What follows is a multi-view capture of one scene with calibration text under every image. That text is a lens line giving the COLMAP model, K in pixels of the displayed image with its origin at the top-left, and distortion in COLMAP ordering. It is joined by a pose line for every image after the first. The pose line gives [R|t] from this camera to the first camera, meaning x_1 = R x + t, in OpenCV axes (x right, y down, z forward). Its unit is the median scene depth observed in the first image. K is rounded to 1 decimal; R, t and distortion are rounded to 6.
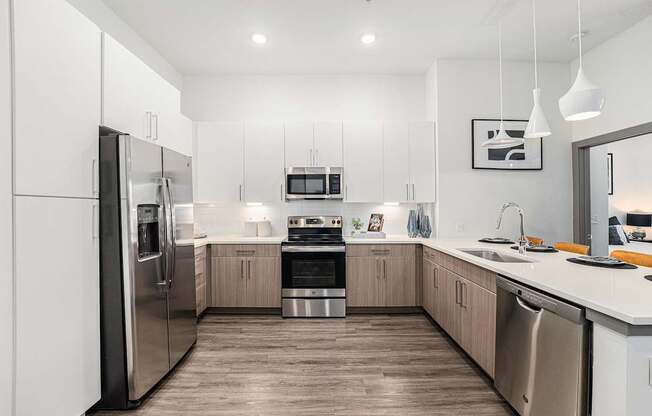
lens RADIAL K [[266.0, 0, 328.2], [0, 266.0, 211.2], [0, 0, 1]] dist [-0.013494, 0.000868]
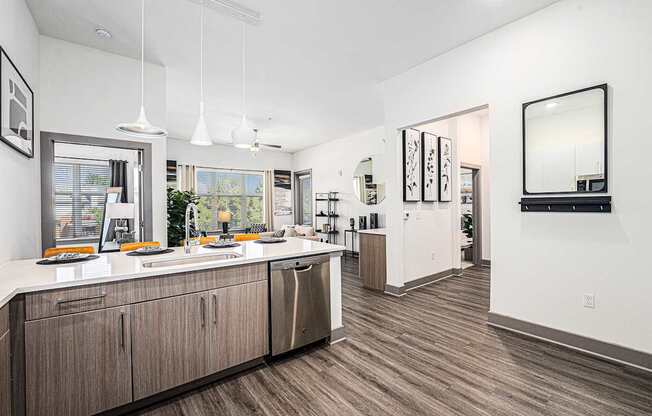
lens RADIAL K [[279.0, 0, 326.8], [0, 279.0, 207.8], [0, 0, 1]] dist [-0.003163, -0.000987]
pose [[-0.599853, 0.006096, 0.800087, -0.298193], [0.025441, 0.999611, 0.011457, -0.009085], [-0.799706, 0.027228, -0.599775, 0.861476]]
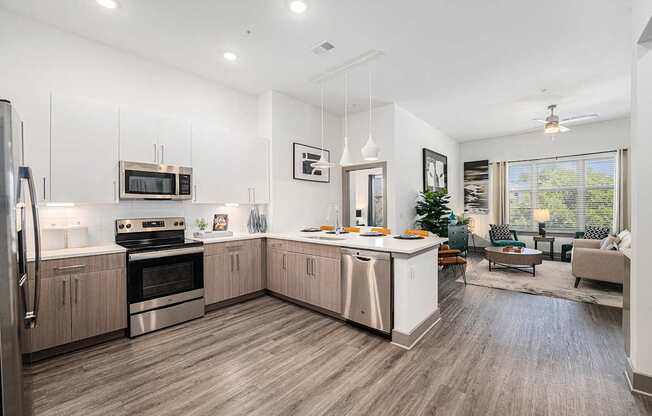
lens RADIAL K [[266.0, 0, 320.8], [0, 266.0, 208.9], [0, 0, 1]] dist [-0.013494, 0.000868]
pose [[0.685435, -0.009609, 0.728070, -0.359388], [0.020545, 0.999770, -0.006148, 0.004562], [-0.727843, 0.019172, 0.685475, -0.026202]]
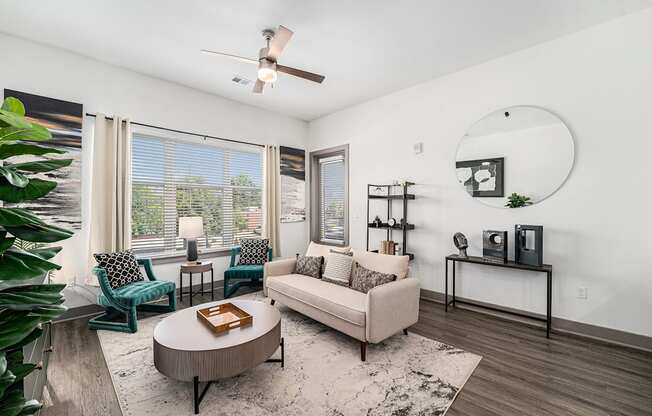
lens RADIAL K [[266.0, 0, 324.1], [0, 266.0, 207.6], [0, 0, 1]] dist [-0.013494, 0.000868]
pose [[-0.699027, 0.003544, 0.715086, 0.935262], [0.011343, 0.999917, 0.006133, -0.011725], [-0.715005, 0.012398, -0.699009, 0.513917]]
